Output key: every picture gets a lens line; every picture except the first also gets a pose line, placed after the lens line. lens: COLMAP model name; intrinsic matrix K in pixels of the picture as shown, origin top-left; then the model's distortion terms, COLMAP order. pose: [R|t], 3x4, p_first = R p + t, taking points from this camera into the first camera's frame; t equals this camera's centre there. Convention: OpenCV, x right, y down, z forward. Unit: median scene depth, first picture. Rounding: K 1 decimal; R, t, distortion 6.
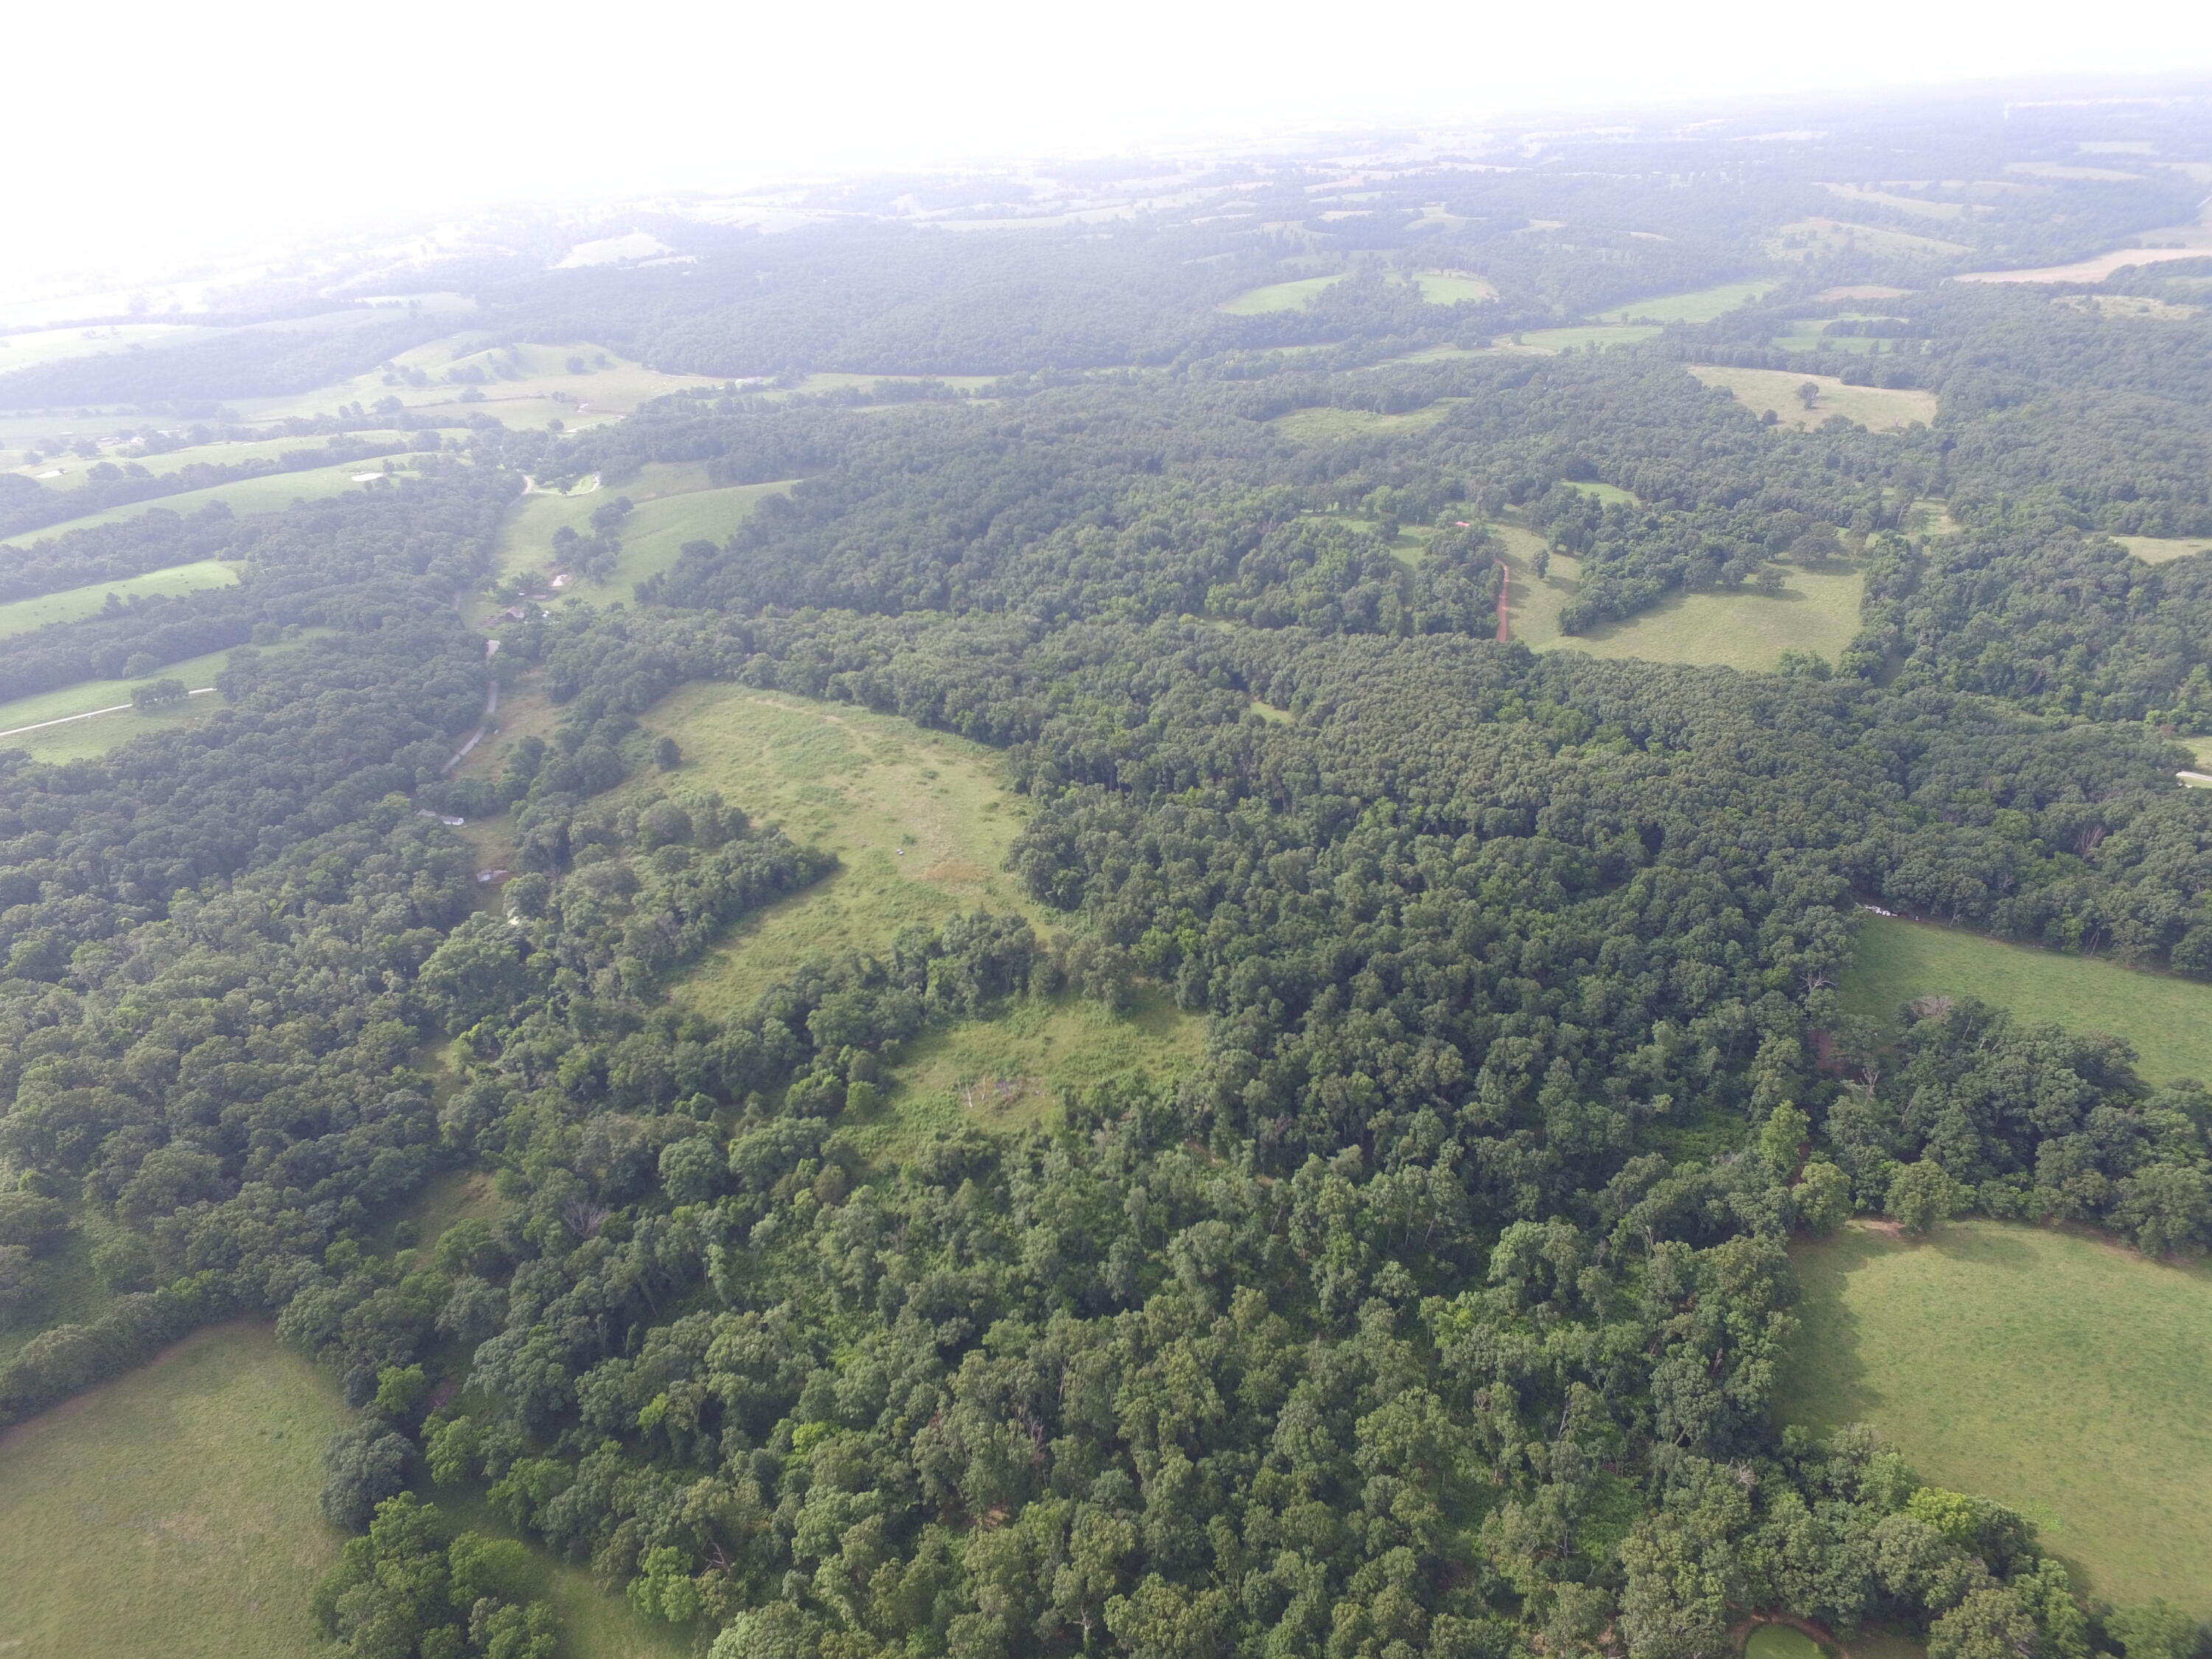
lens RADIAL K [[1291.9, 0, 1106.0], [0, 1291.9, 829.5], [0, 0, 1]] dist [-0.012883, 0.013614]
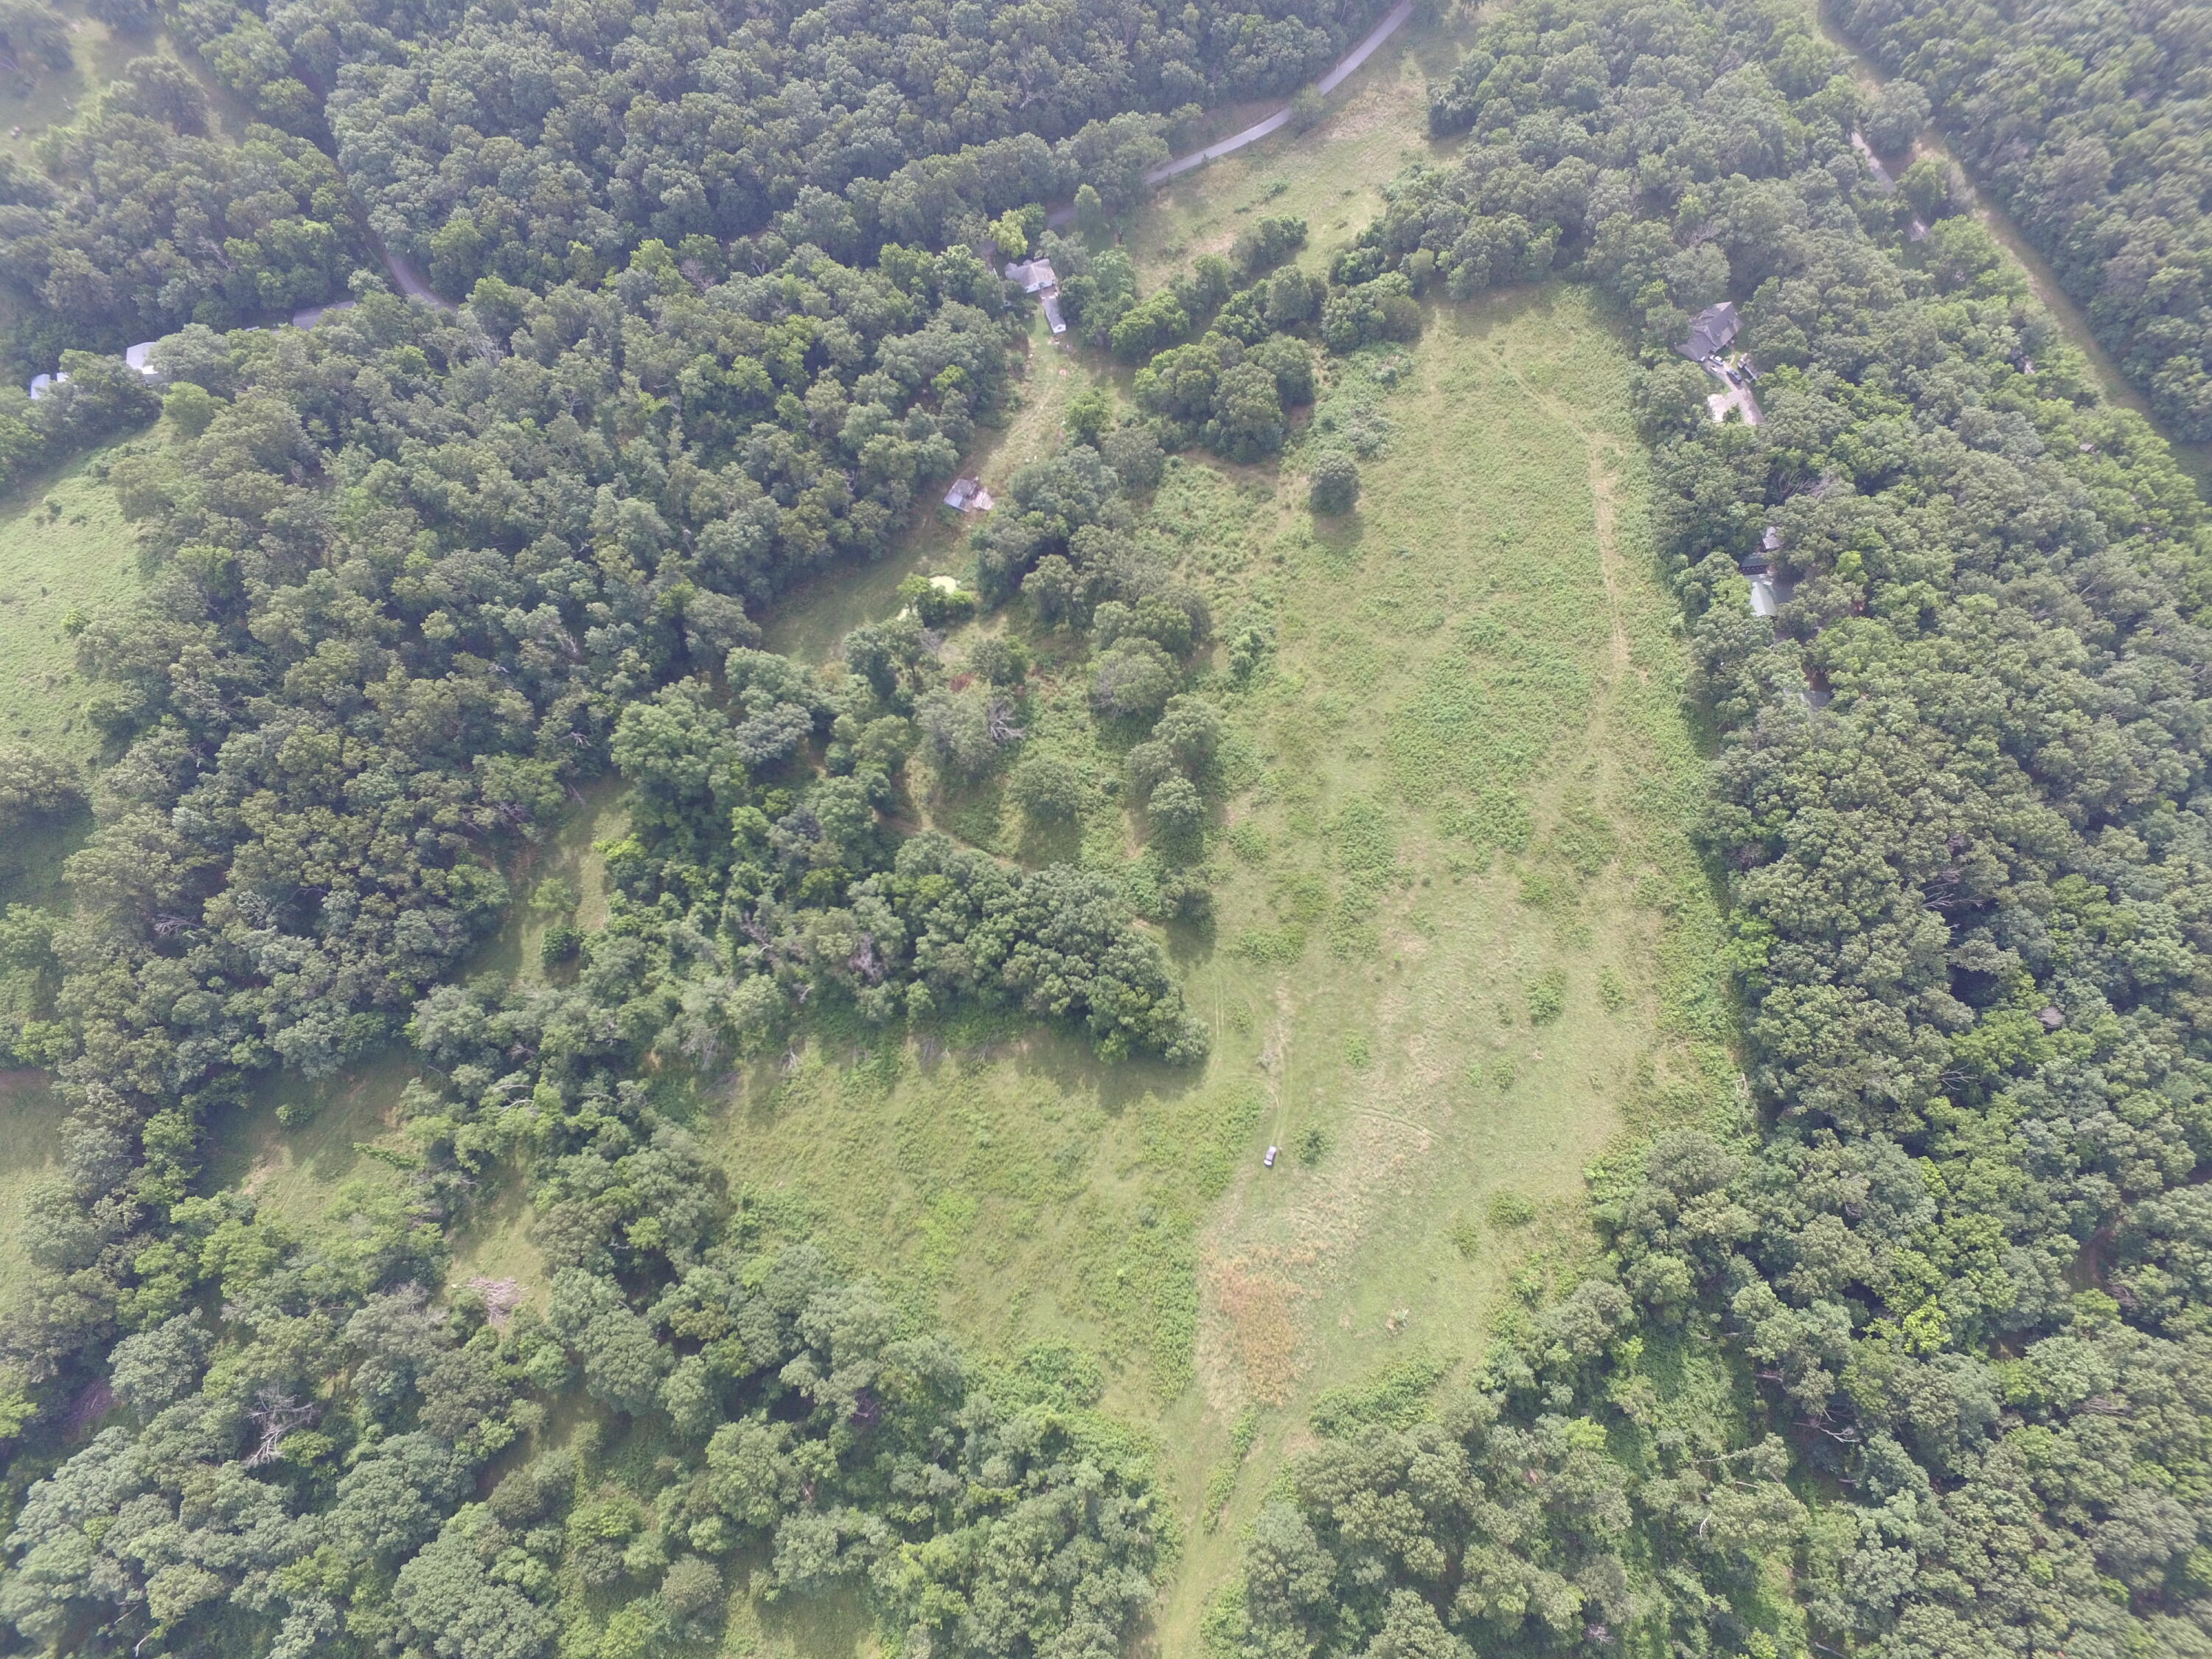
lens RADIAL K [[1291.9, 0, 1106.0], [0, 1291.9, 829.5], [0, 0, 1]] dist [-0.012883, 0.013614]
pose [[0.530770, 0.802255, -0.273259, -0.125776], [-0.428133, 0.532066, 0.730485, -0.309021], [0.731427, -0.270729, 0.625876, 0.532251]]
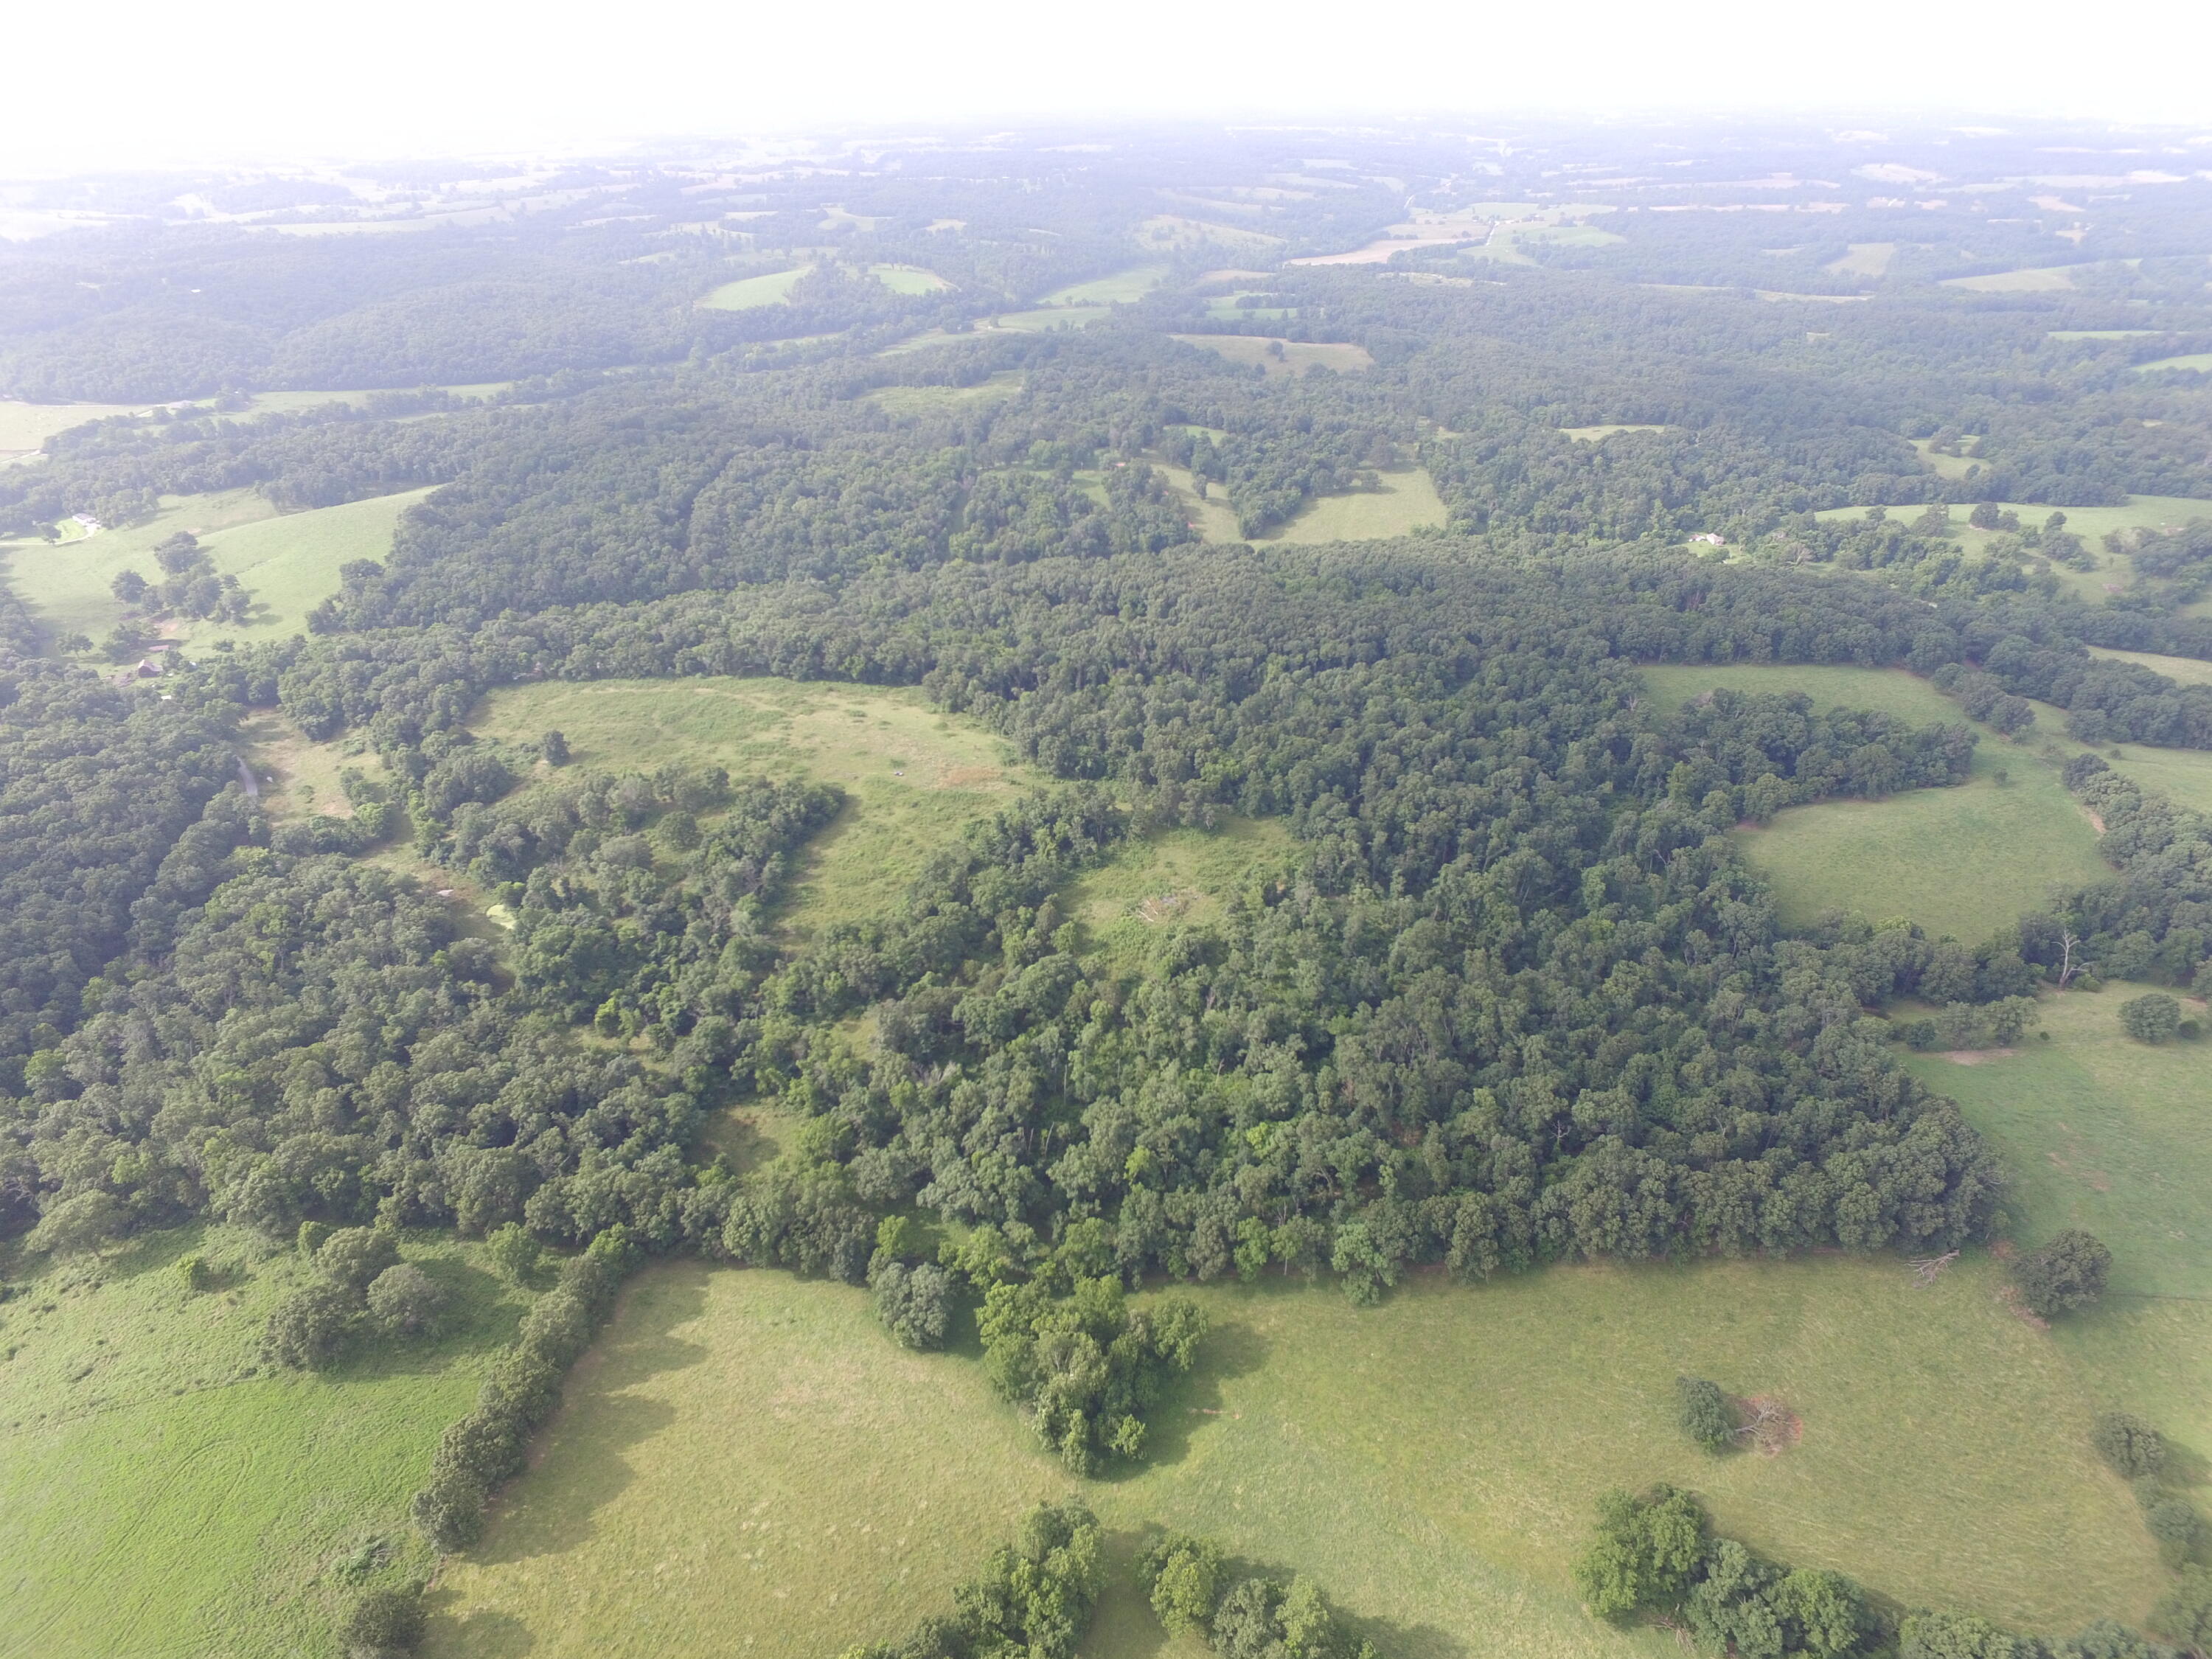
lens RADIAL K [[1291.9, 0, 1106.0], [0, 1291.9, 829.5], [0, 0, 1]] dist [-0.012883, 0.013614]
pose [[0.878537, -0.206552, 0.430707, -0.382254], [0.208868, 0.977020, 0.042505, 0.042349], [-0.429589, 0.052619, 0.901490, -0.040310]]
